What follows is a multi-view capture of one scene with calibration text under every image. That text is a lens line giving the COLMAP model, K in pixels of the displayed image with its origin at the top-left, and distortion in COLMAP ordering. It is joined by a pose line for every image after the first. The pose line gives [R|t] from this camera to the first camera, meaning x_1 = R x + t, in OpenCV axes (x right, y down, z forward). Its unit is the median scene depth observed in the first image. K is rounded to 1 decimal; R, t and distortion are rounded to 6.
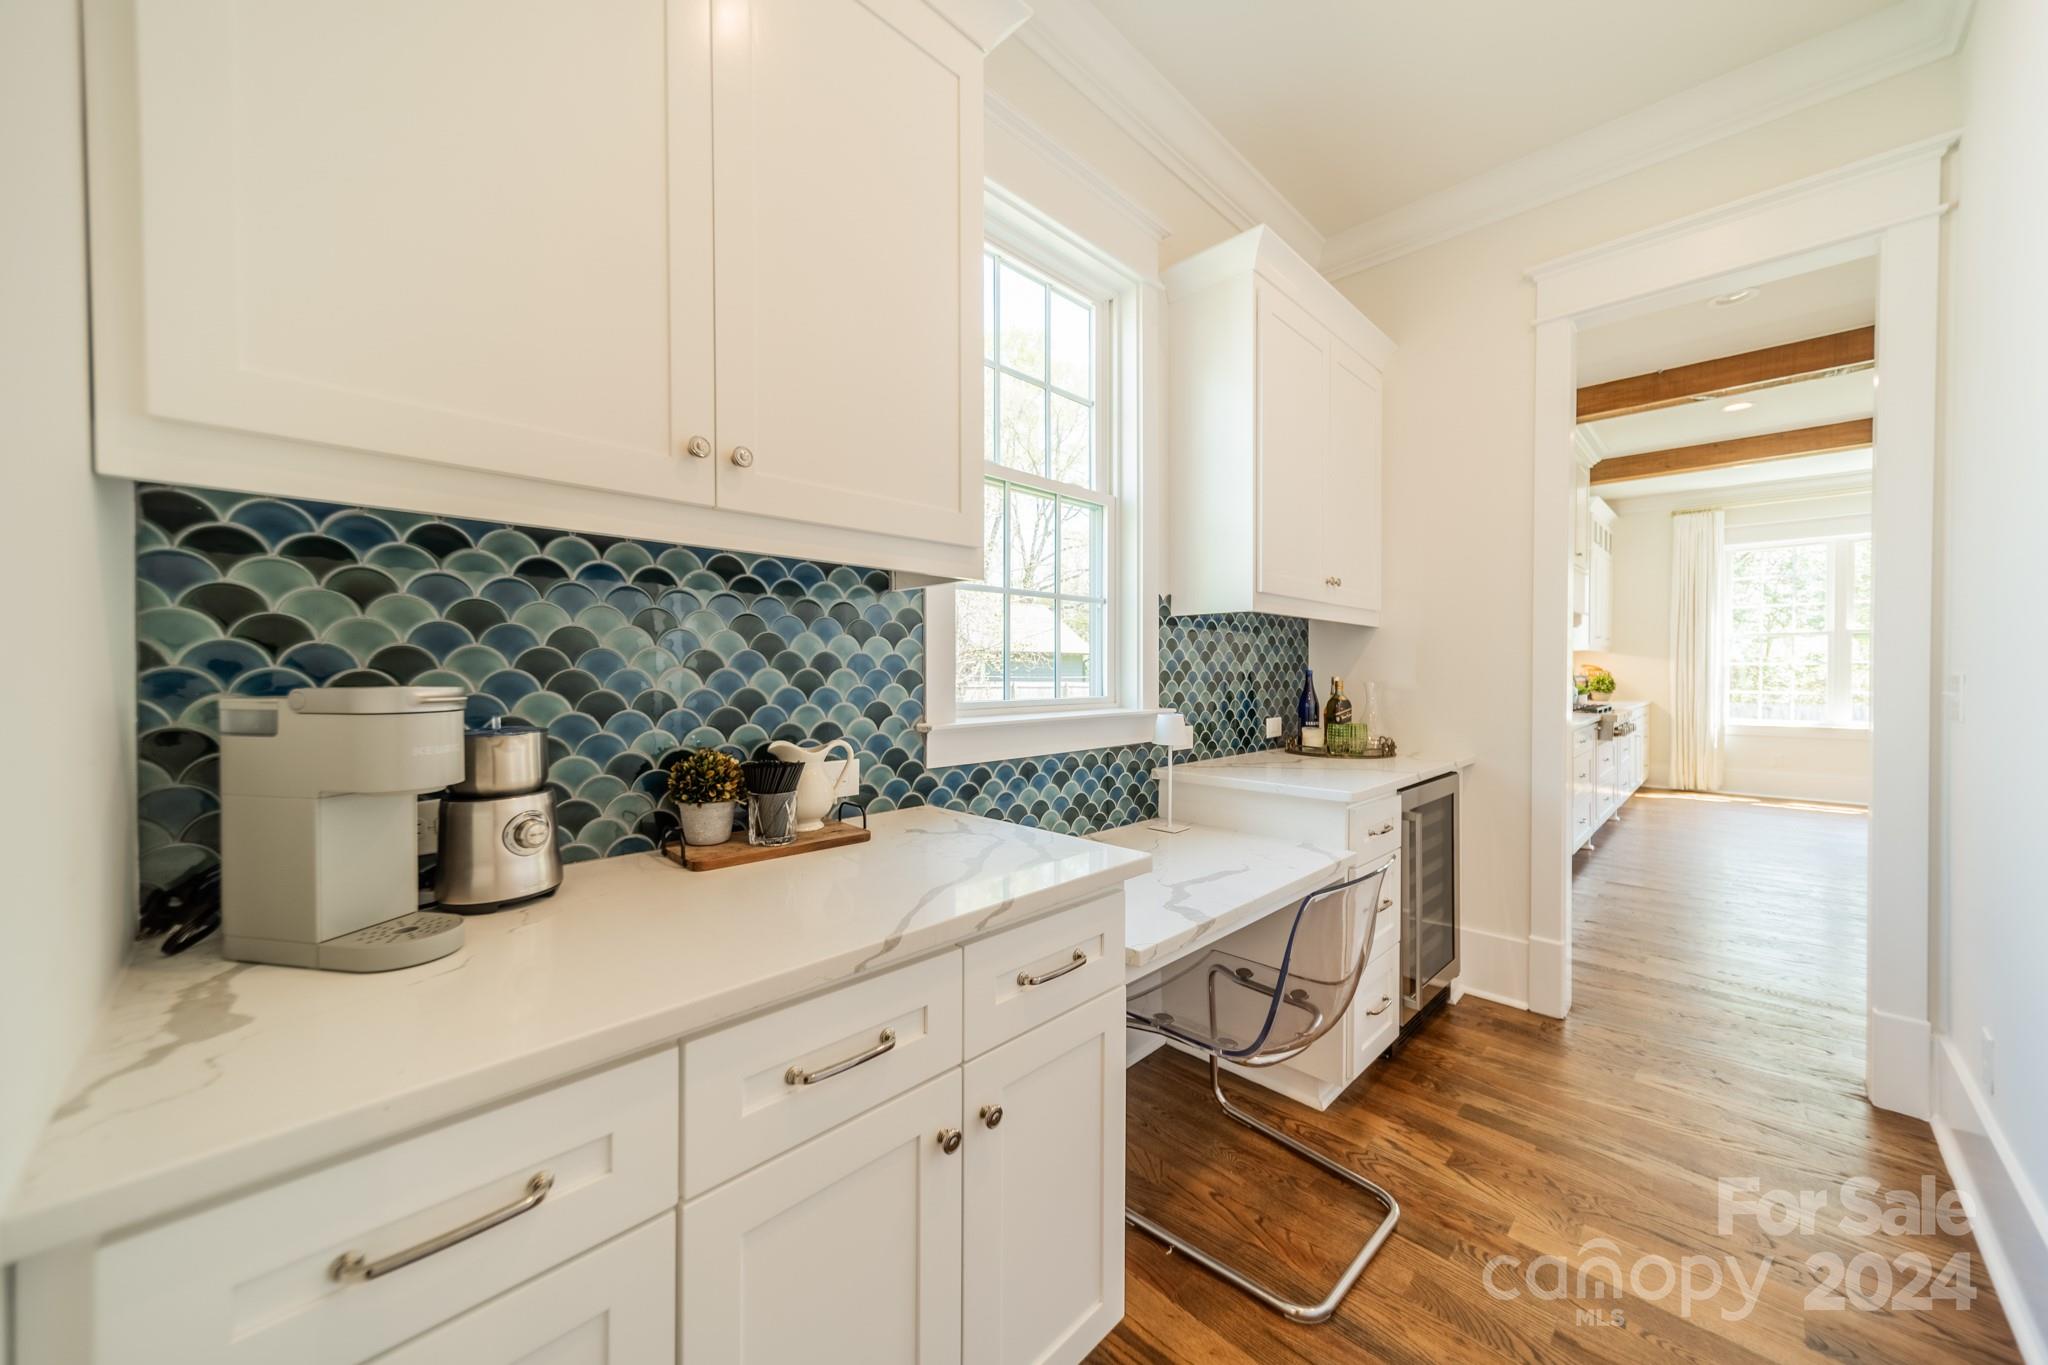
lens RADIAL K [[728.2, 0, 1013.8], [0, 728.2, 679.2], [0, 0, 1]] dist [0.008718, 0.000161]
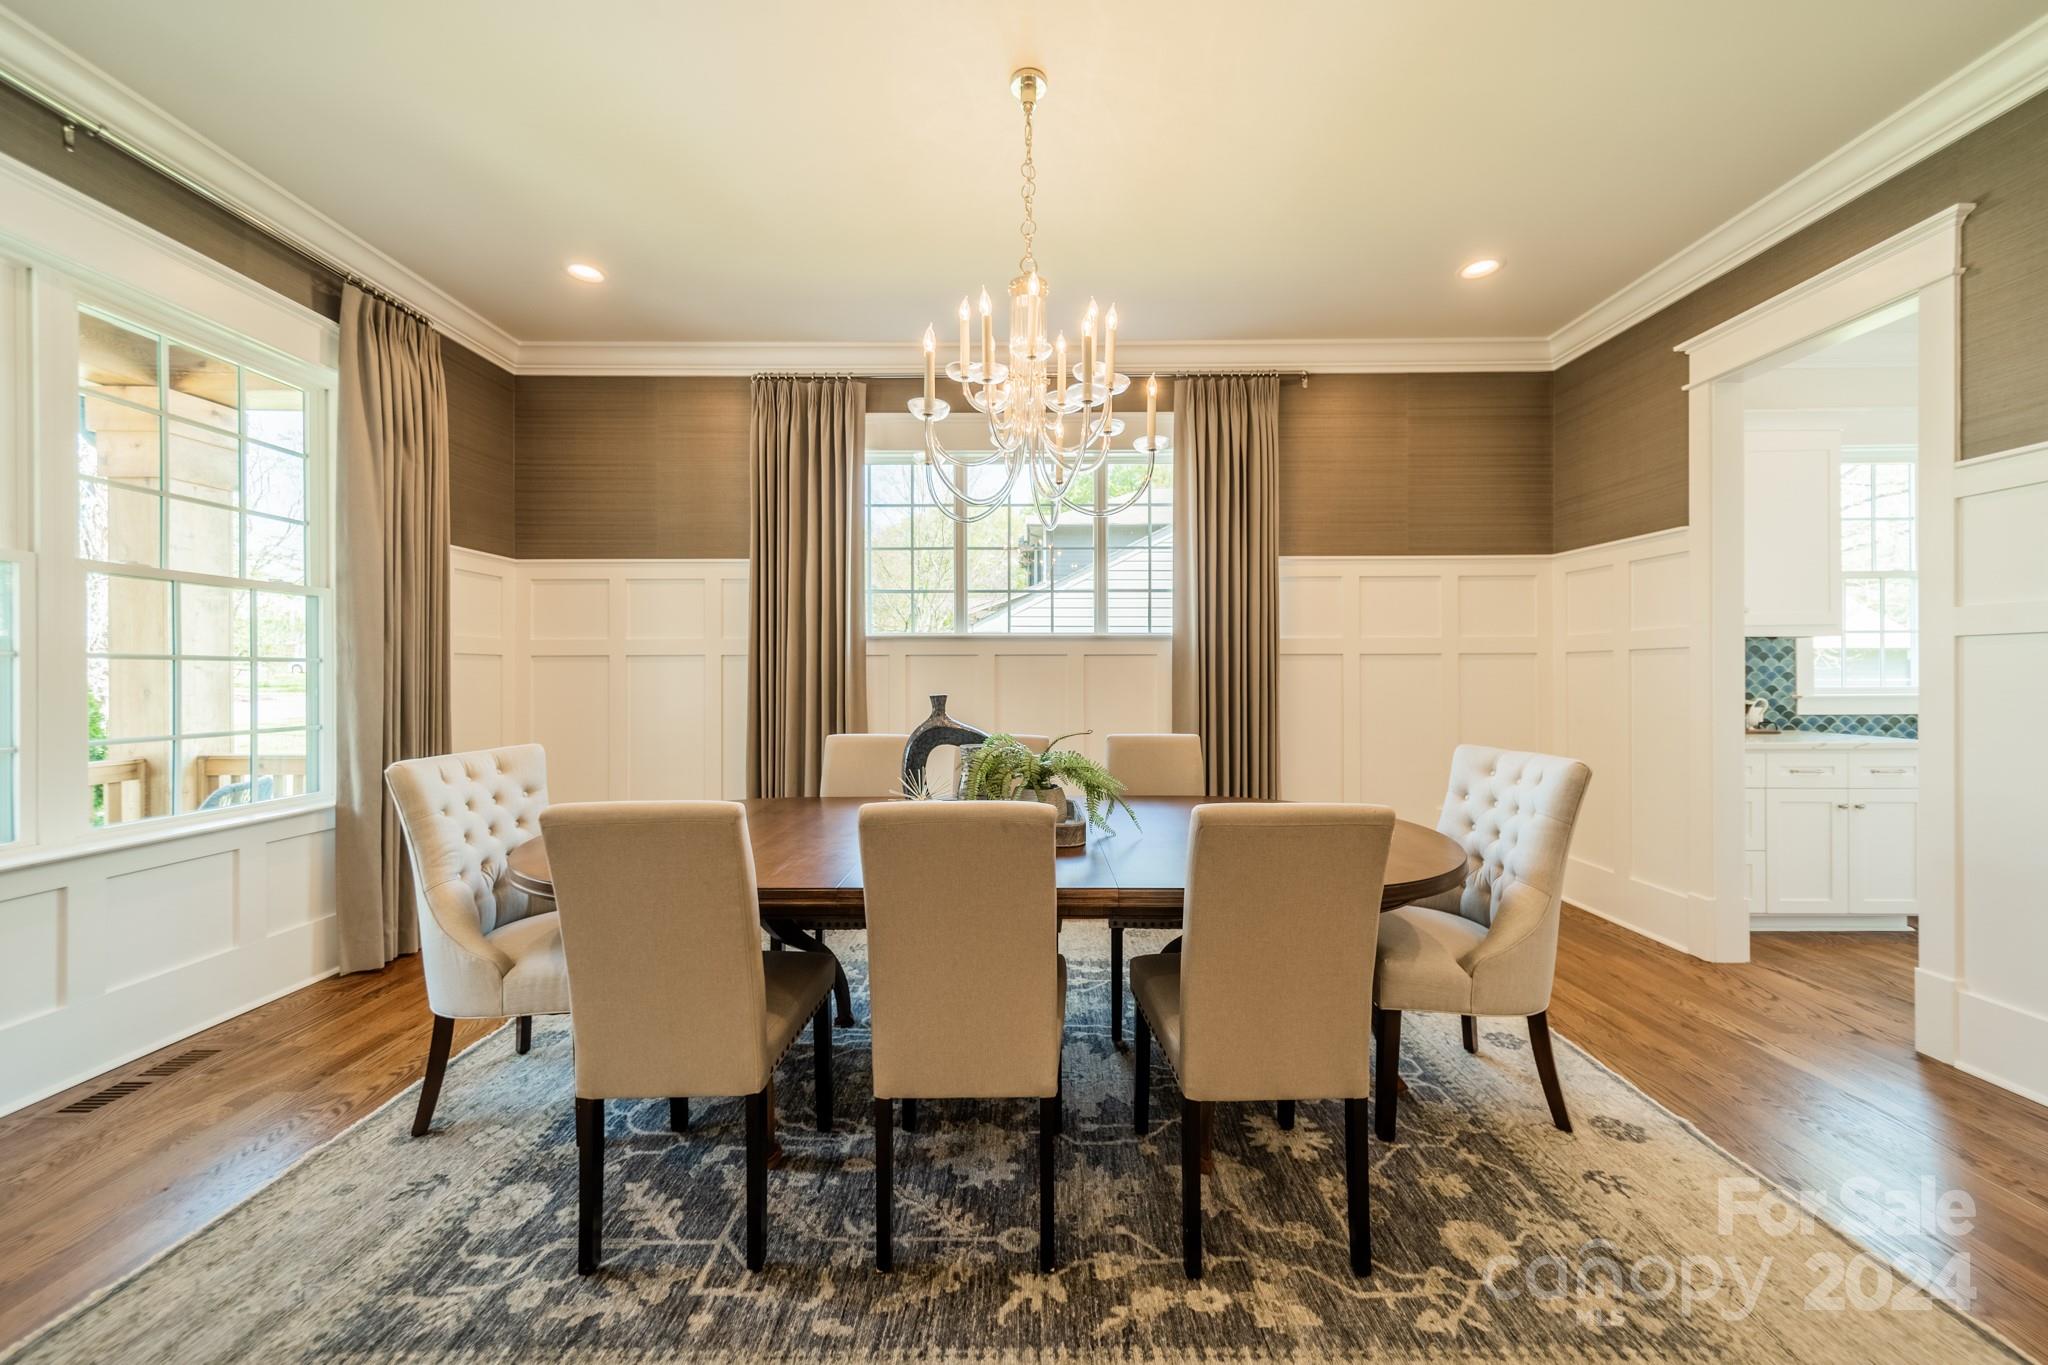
lens RADIAL K [[728.2, 0, 1036.1], [0, 728.2, 676.5], [0, 0, 1]] dist [0.008718, 0.000161]
pose [[0.711178, -0.007185, -0.702976, -0.203321], [-0.001152, 0.999935, -0.011385, 0.033263], [0.703011, 0.008906, 0.711123, -2.435854]]
